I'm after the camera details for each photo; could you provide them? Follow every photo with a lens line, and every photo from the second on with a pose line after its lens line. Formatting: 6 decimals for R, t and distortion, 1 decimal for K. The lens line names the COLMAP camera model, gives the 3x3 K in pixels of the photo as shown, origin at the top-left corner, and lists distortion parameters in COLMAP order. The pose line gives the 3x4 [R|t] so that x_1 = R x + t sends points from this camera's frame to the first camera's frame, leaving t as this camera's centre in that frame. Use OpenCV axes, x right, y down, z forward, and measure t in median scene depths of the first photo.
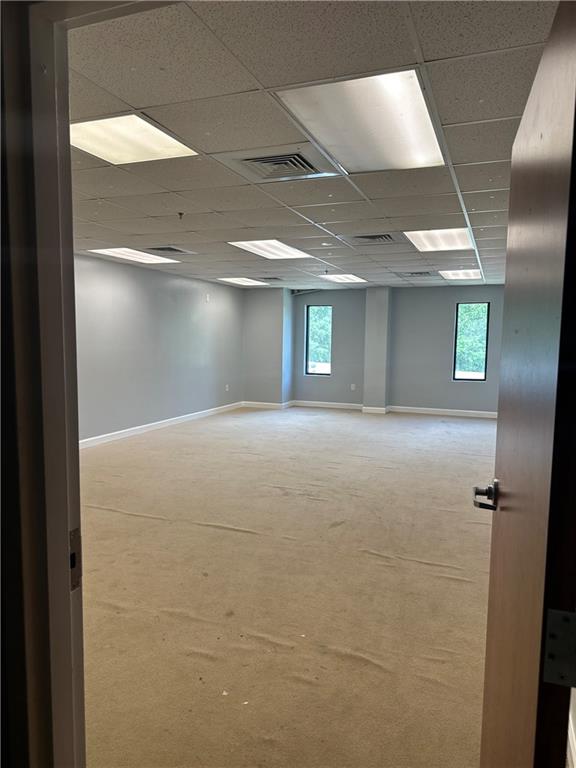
lens RADIAL K [[543.6, 0, 288.0], [0, 543.6, 384.0], [0, 0, 1]] dist [0.051187, -0.050398]
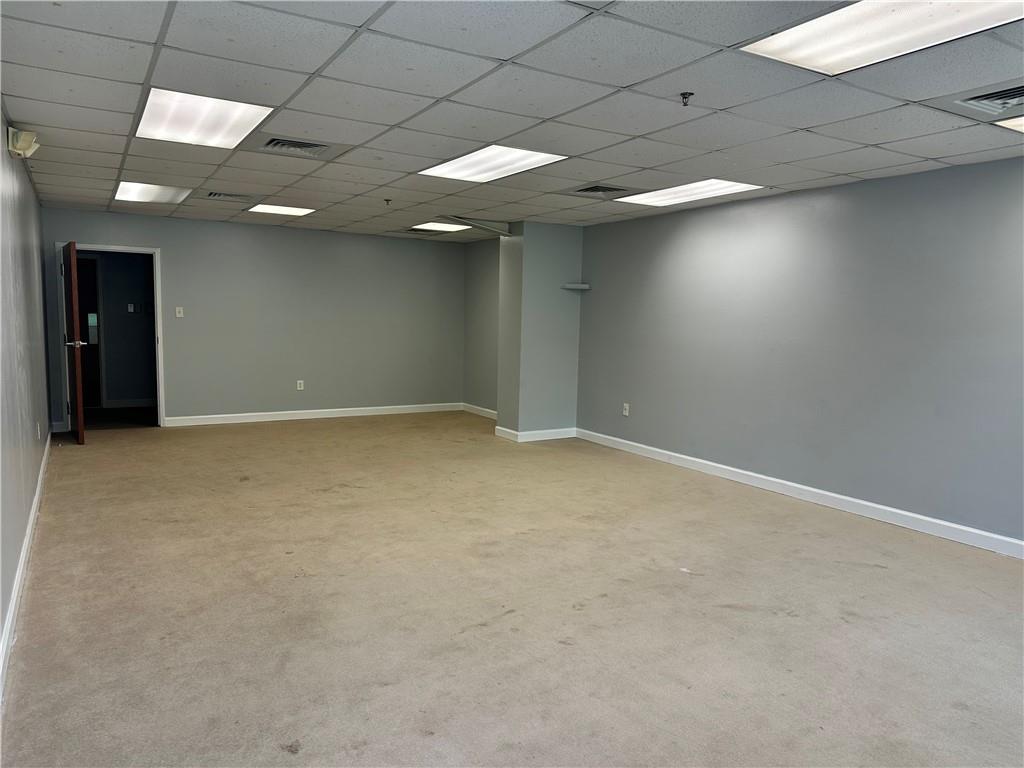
lens RADIAL K [[724.8, 0, 509.0], [0, 724.8, 390.9], [0, 0, 1]] dist [0.051187, -0.050398]
pose [[-0.617041, 0.058722, -0.784737, 0.631153], [-0.103109, 0.982582, 0.154601, -0.131855], [0.780147, 0.176308, -0.600238, 1.603454]]
